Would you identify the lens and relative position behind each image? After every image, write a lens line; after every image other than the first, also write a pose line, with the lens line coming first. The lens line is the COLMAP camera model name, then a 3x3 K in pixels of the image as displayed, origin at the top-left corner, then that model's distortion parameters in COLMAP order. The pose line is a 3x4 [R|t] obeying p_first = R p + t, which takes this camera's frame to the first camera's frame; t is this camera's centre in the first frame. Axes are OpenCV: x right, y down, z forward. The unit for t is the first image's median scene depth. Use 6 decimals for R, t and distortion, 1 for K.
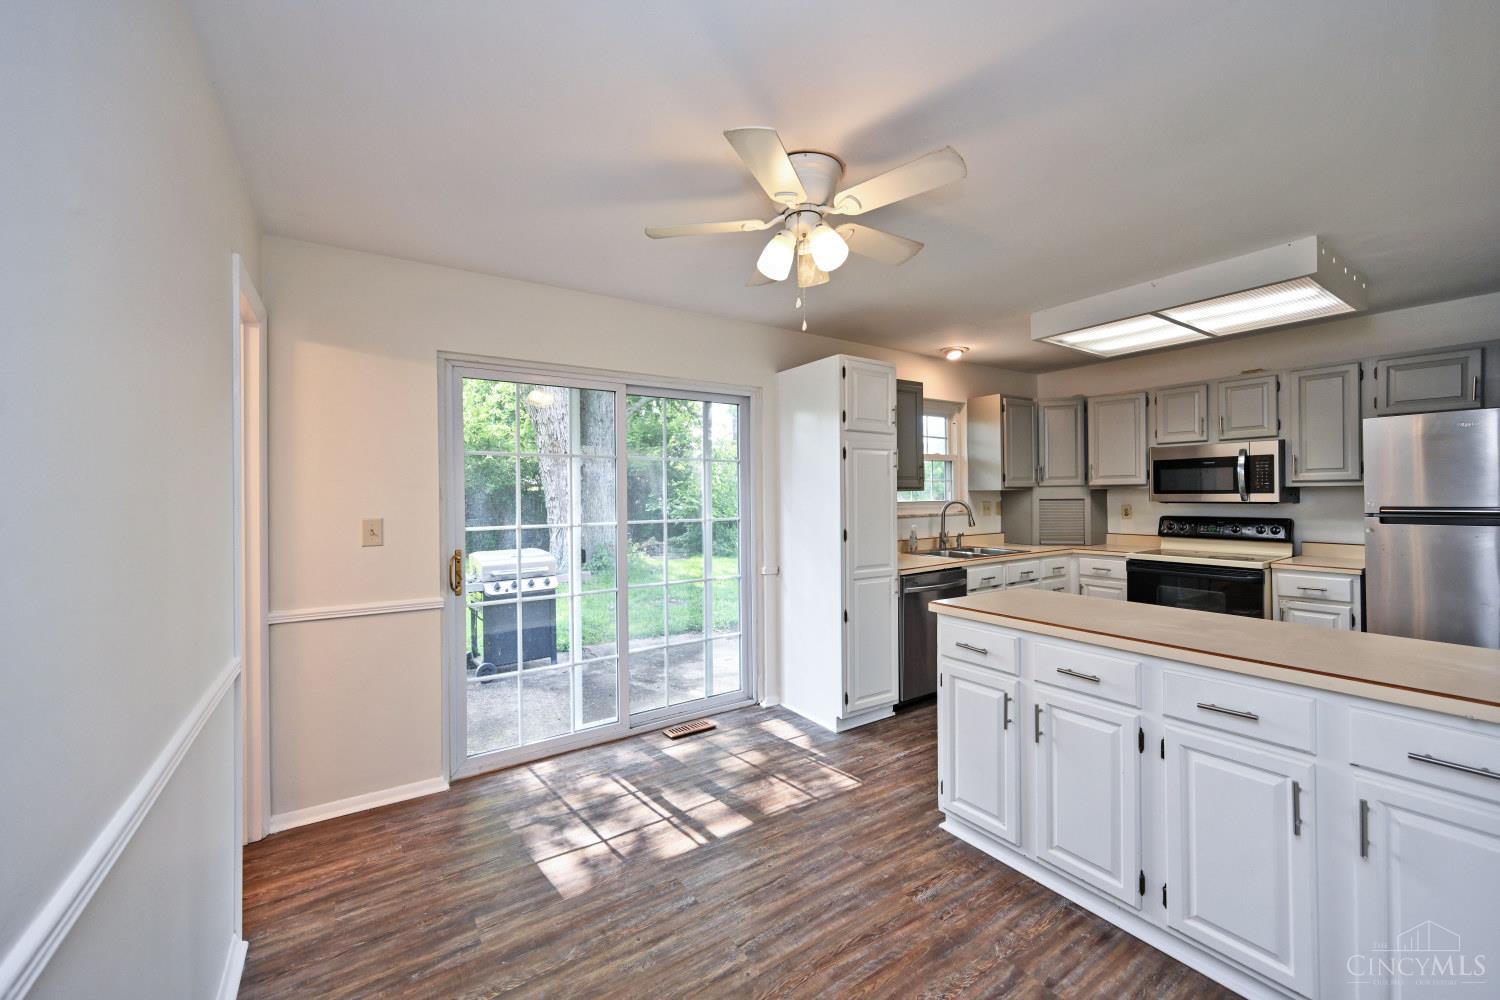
lens RADIAL K [[591.5, 0, 746.9], [0, 591.5, 494.8], [0, 0, 1]] dist [0.000415, -0.000370]
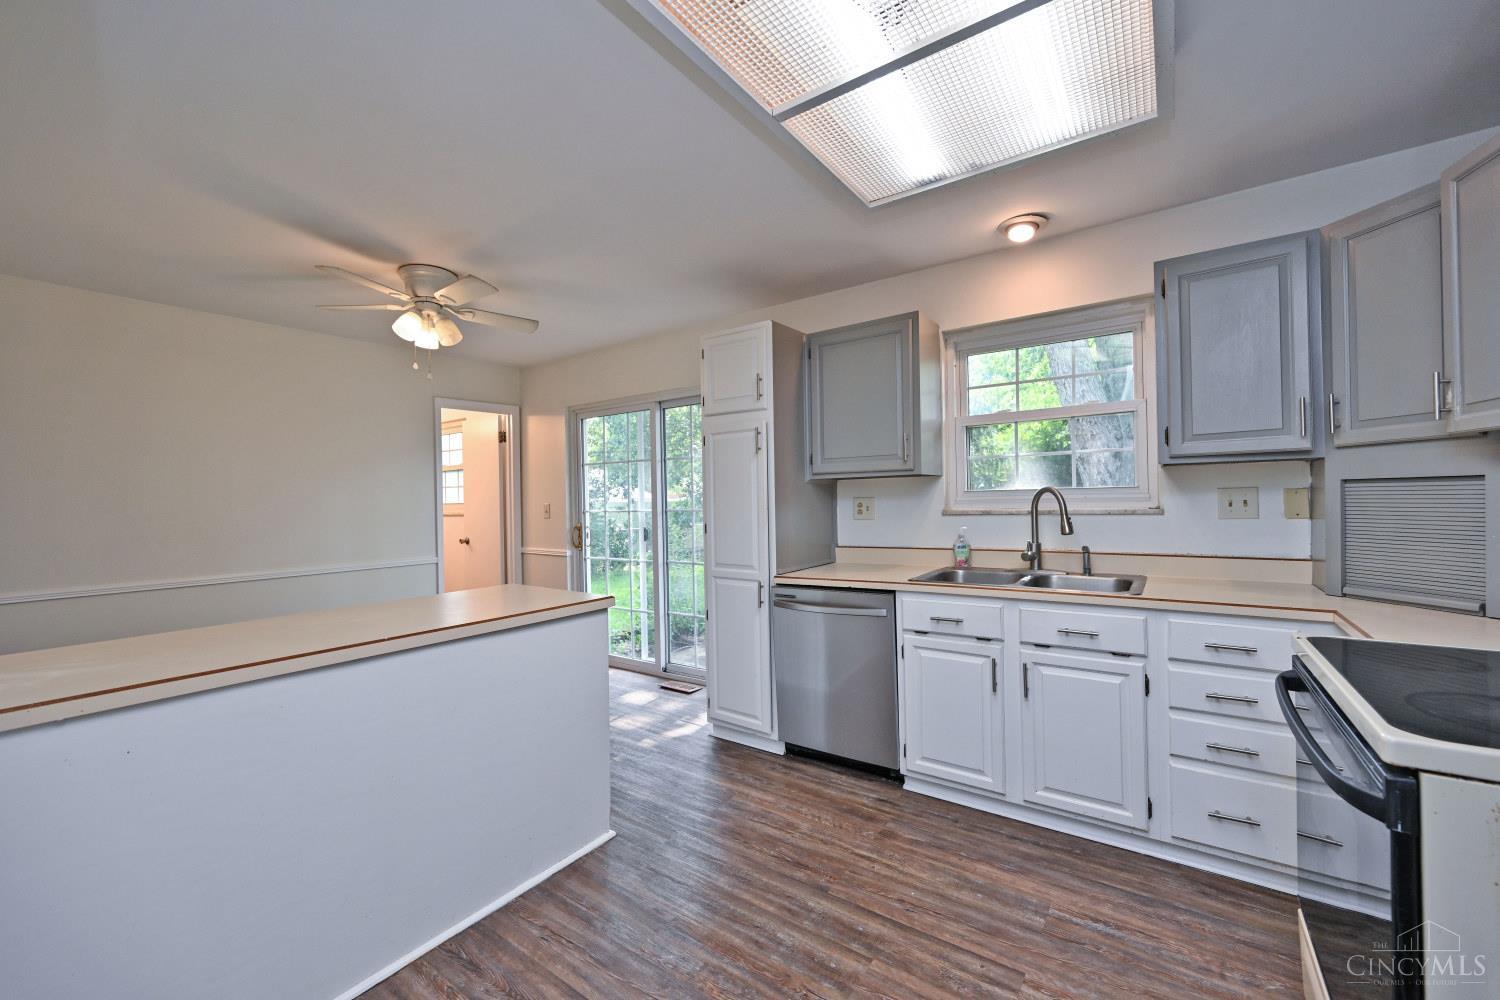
lens RADIAL K [[591.5, 0, 742.7], [0, 591.5, 502.9], [0, 0, 1]] dist [0.000415, -0.000370]
pose [[0.352628, 0.008873, -0.935722, 0.928917], [0.015493, 0.999763, 0.015319, 0.013443], [0.935635, -0.019899, 0.352406, 0.632745]]
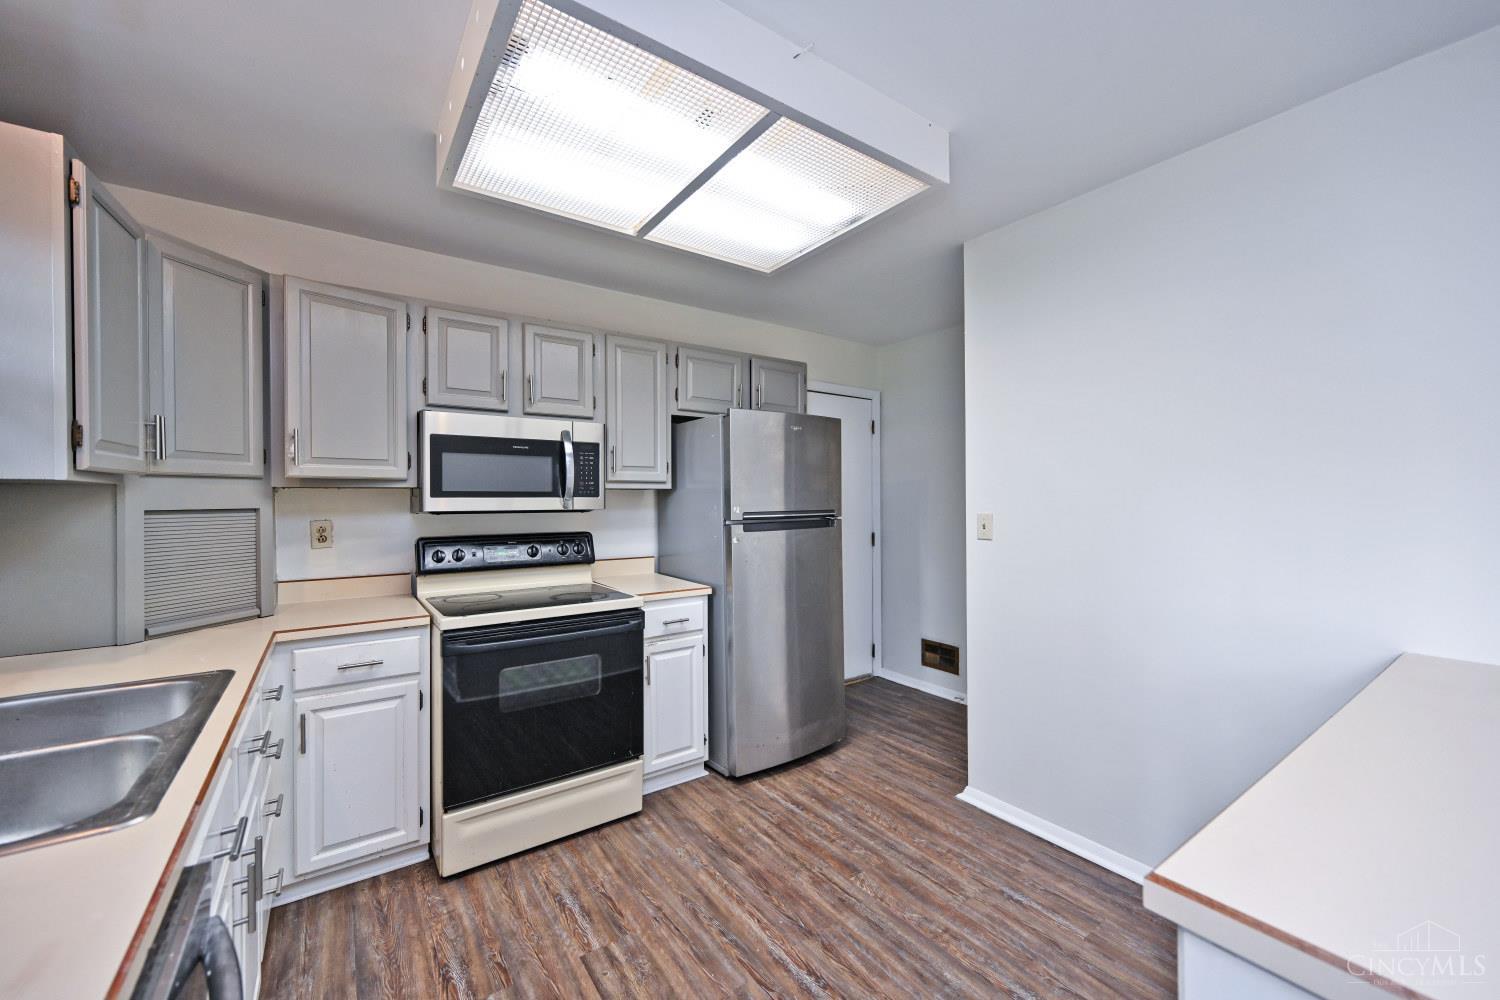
lens RADIAL K [[591.5, 0, 753.0], [0, 591.5, 499.8], [0, 0, 1]] dist [0.000415, -0.000370]
pose [[-0.031800, 0.005302, 0.999480, 0.168040], [0.003588, 0.999980, -0.005191, 0.005153], [-0.999488, 0.003421, -0.031818, 0.834668]]
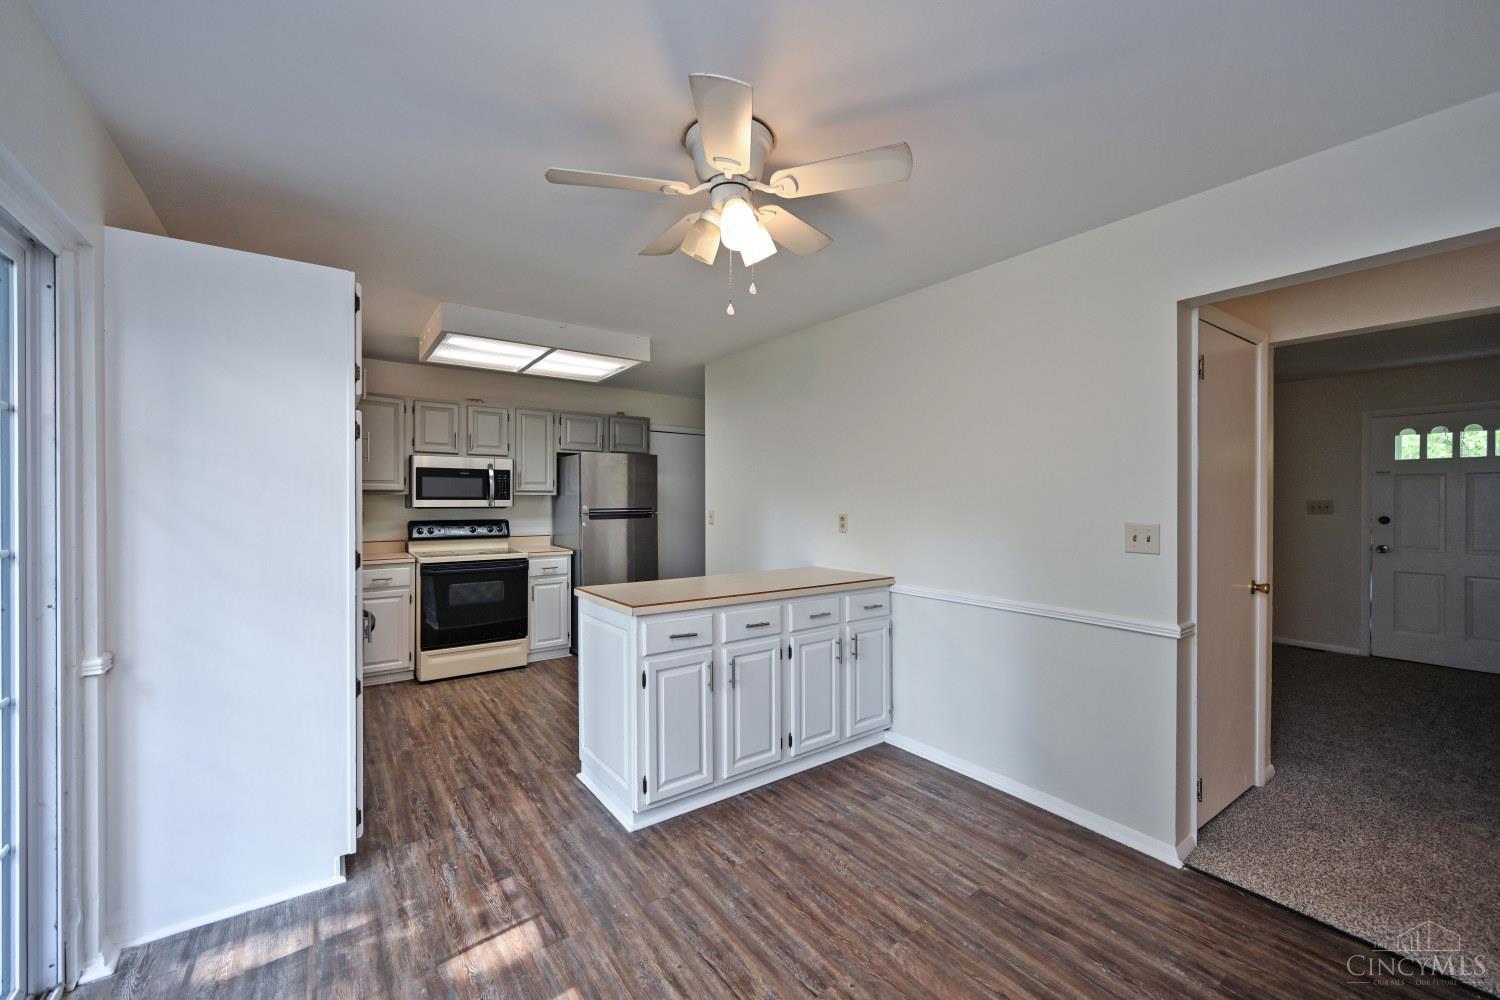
lens RADIAL K [[591.5, 0, 748.2], [0, 591.5, 500.5], [0, 0, 1]] dist [0.000415, -0.000370]
pose [[-0.040028, 0.006809, 0.999175, -0.424867], [-0.001186, 0.999976, -0.006862, 0.006855], [-0.999198, -0.001460, -0.040019, 0.528758]]
